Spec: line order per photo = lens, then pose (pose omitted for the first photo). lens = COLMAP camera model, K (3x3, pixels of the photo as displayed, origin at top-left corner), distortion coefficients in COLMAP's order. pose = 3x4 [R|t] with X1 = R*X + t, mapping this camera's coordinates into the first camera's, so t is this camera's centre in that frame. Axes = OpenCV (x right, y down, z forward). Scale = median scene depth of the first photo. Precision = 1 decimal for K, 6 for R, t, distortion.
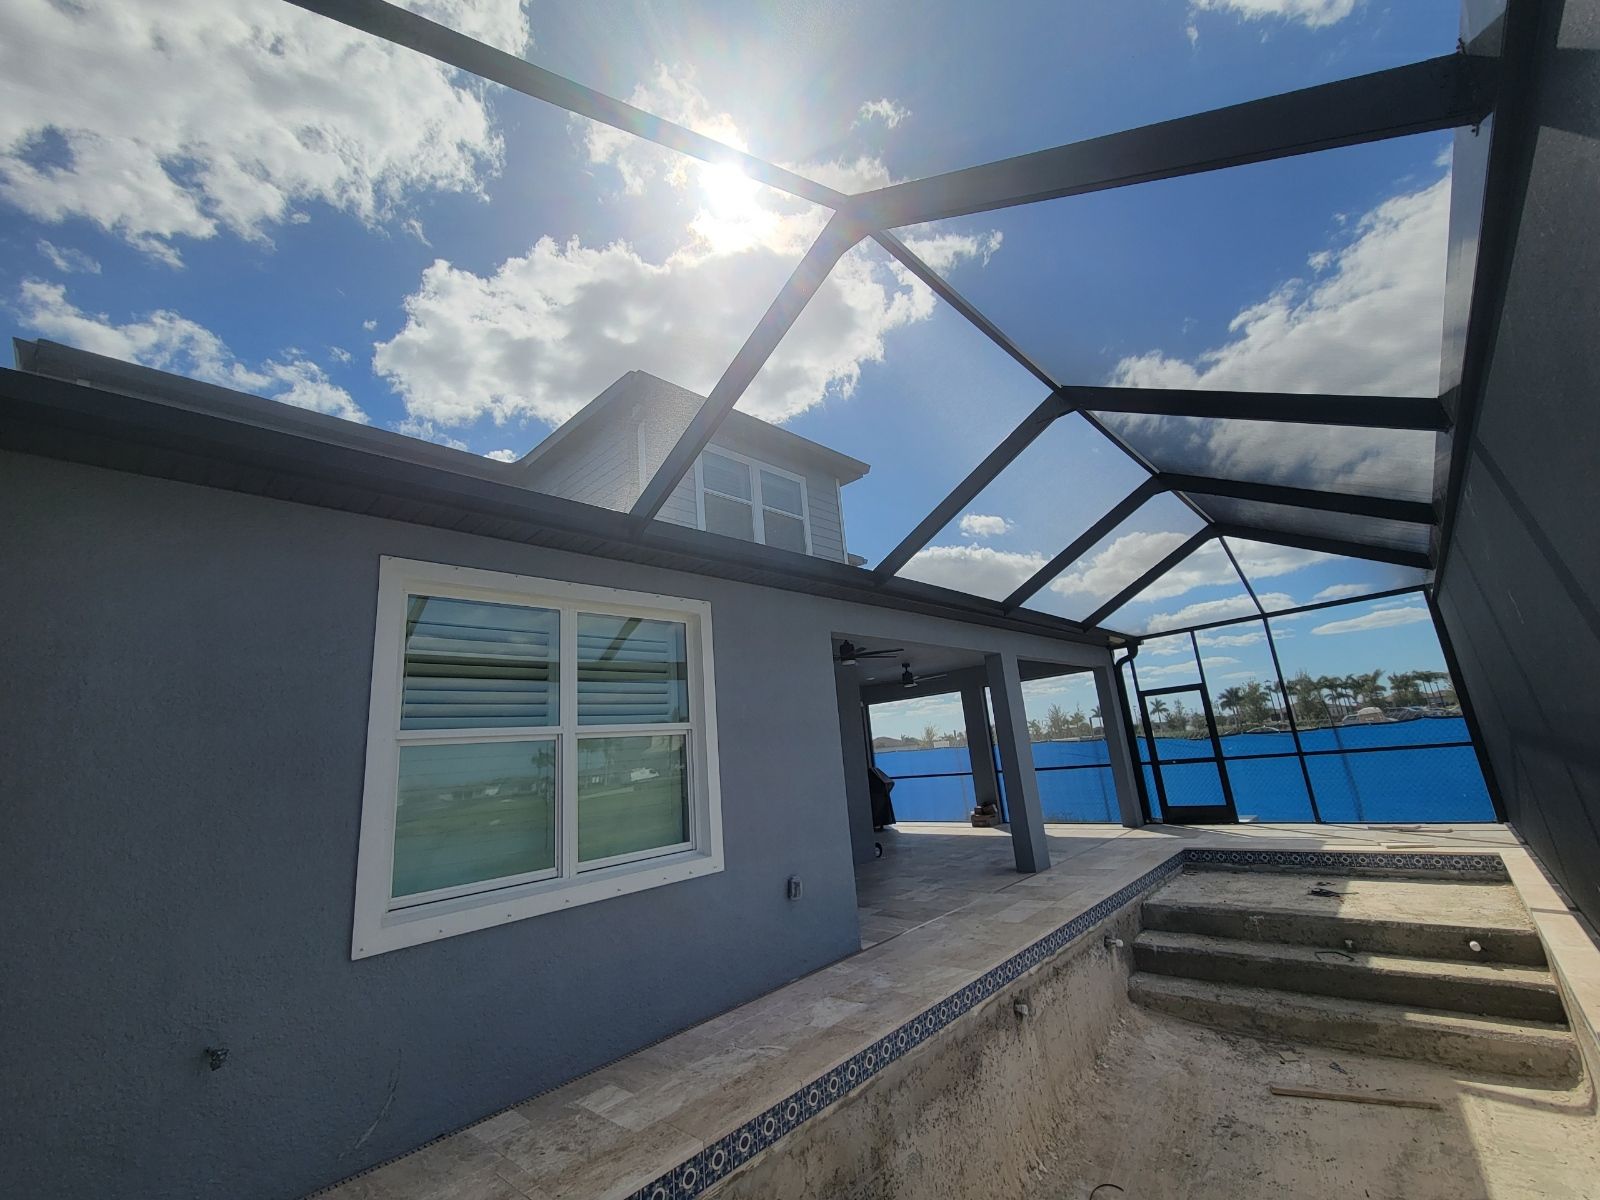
lens RADIAL K [[651.7, 0, 800.7], [0, 651.7, 595.7], [0, 0, 1]] dist [0.003147, -0.001943]
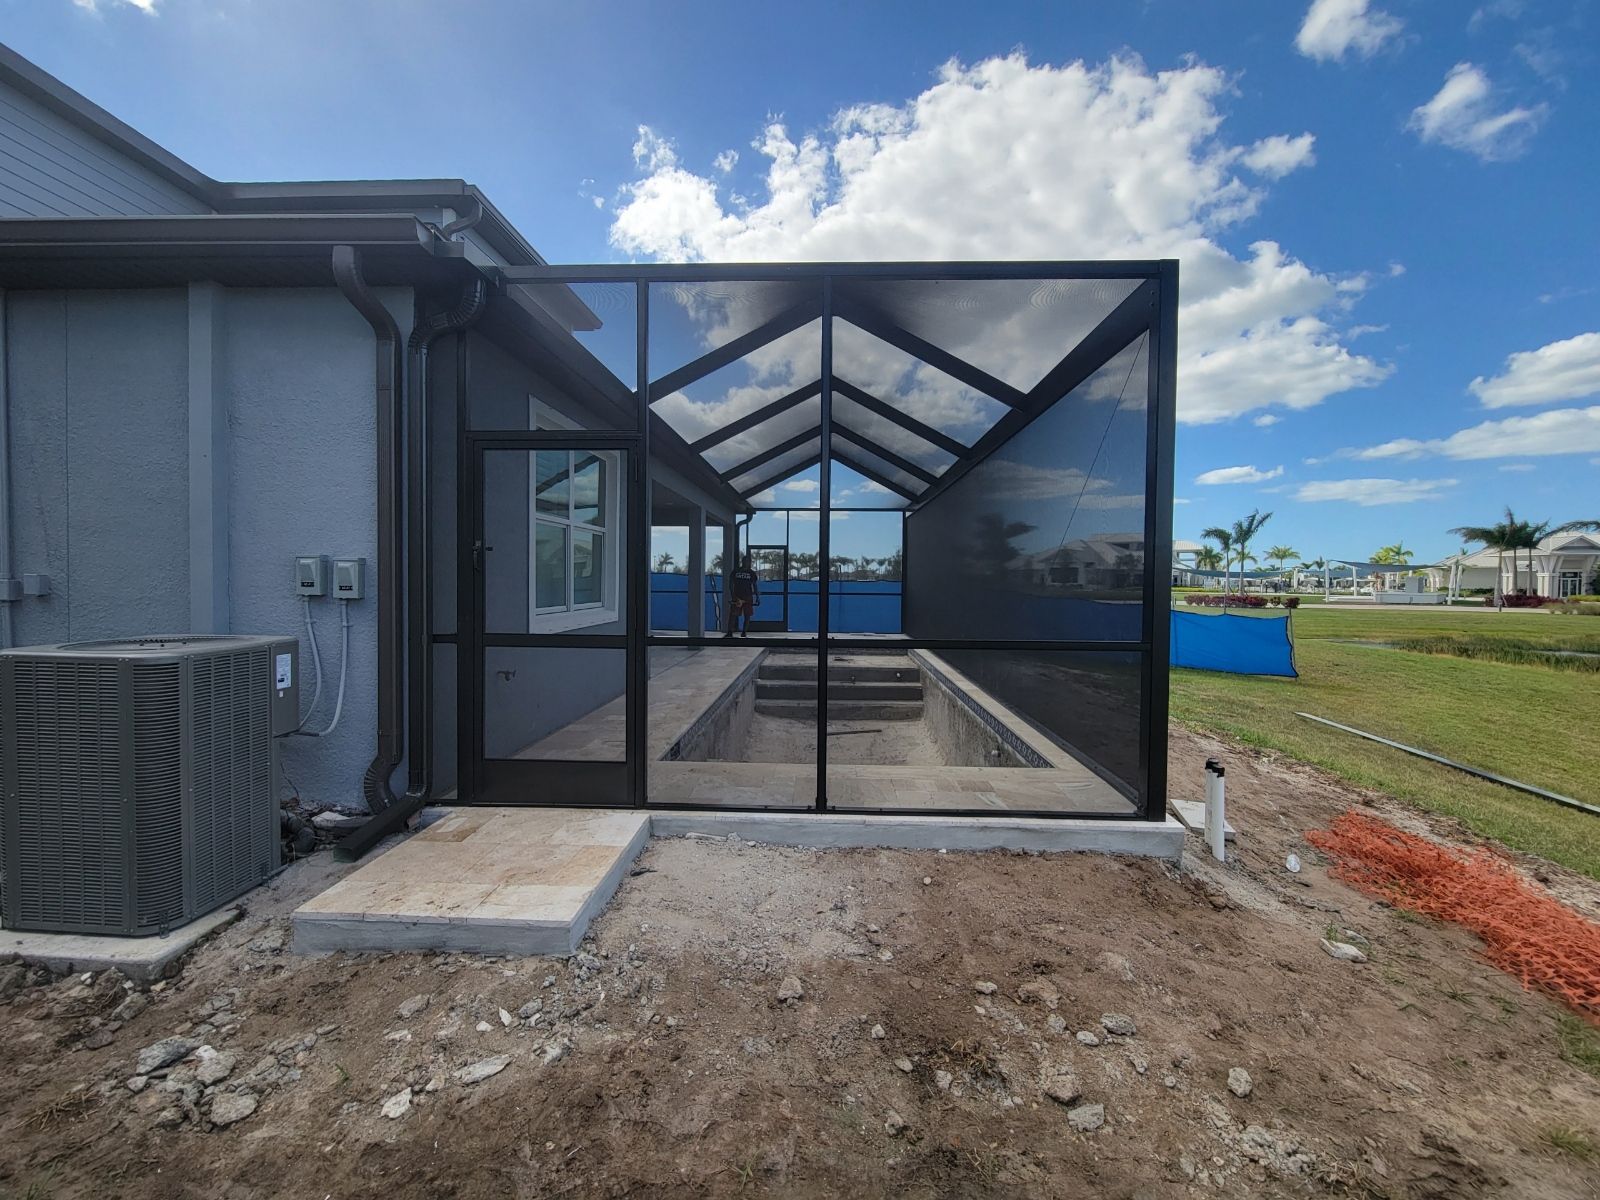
lens RADIAL K [[651.7, 0, 799.9], [0, 651.7, 598.6], [0, 0, 1]] dist [0.003147, -0.001943]
pose [[0.750240, 0.080908, 0.656196, -0.420894], [-0.241520, 0.957433, 0.158084, 0.003104], [-0.615473, -0.277085, 0.737846, -0.224690]]
